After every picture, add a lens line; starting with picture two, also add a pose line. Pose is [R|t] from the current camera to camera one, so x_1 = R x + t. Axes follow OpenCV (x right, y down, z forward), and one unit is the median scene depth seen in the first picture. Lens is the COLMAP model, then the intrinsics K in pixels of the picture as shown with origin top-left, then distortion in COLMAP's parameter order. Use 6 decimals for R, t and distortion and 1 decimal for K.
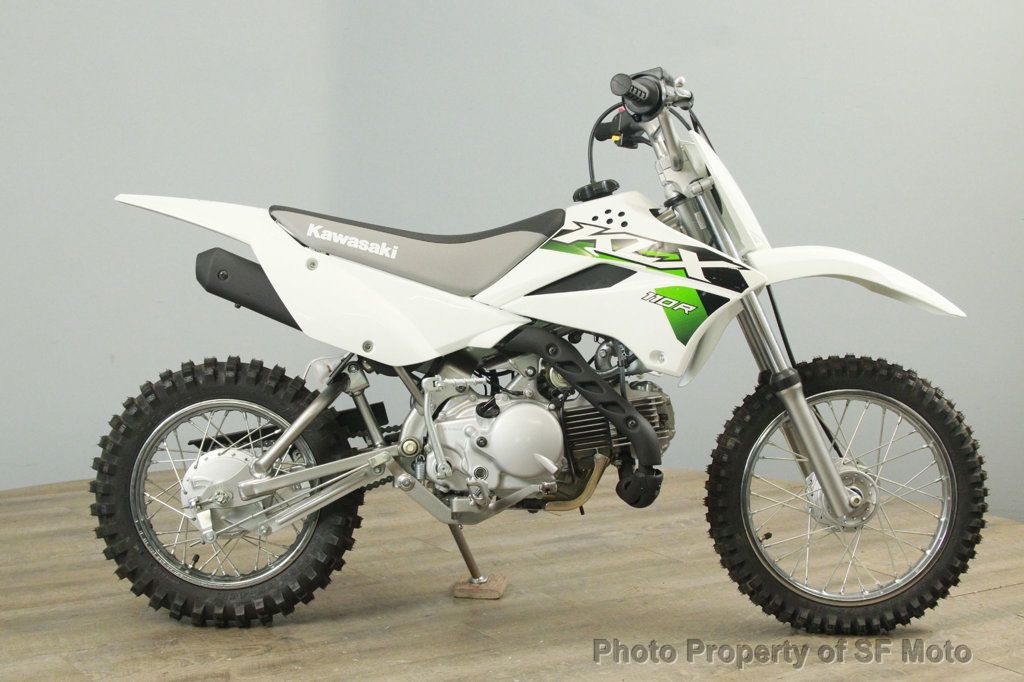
lens RADIAL K [[1894.0, 0, 511.8], [0, 1894.0, 343.8], [0, 0, 1]] dist [0.002264, 0.000000]
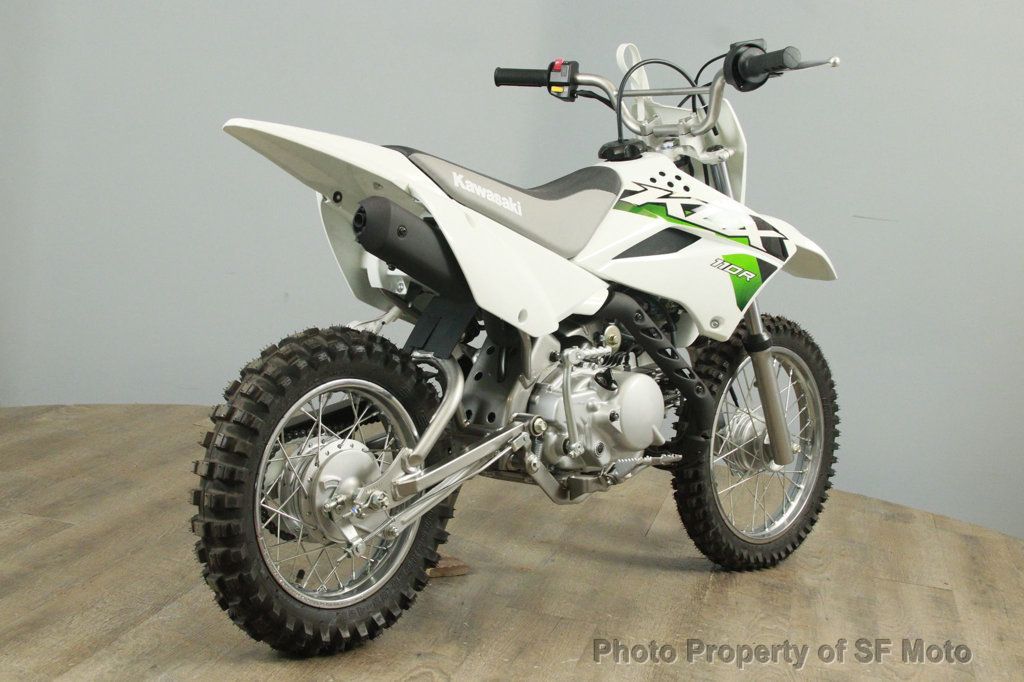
lens RADIAL K [[1676.6, 0, 512.1], [0, 1676.6, 337.8], [0, 0, 1]] dist [-0.081435, 0.000000]
pose [[0.687528, -0.022565, 0.725807, -0.644573], [-0.028812, 0.997882, 0.058316, -0.033825], [-0.725586, -0.061006, 0.685422, 0.462388]]
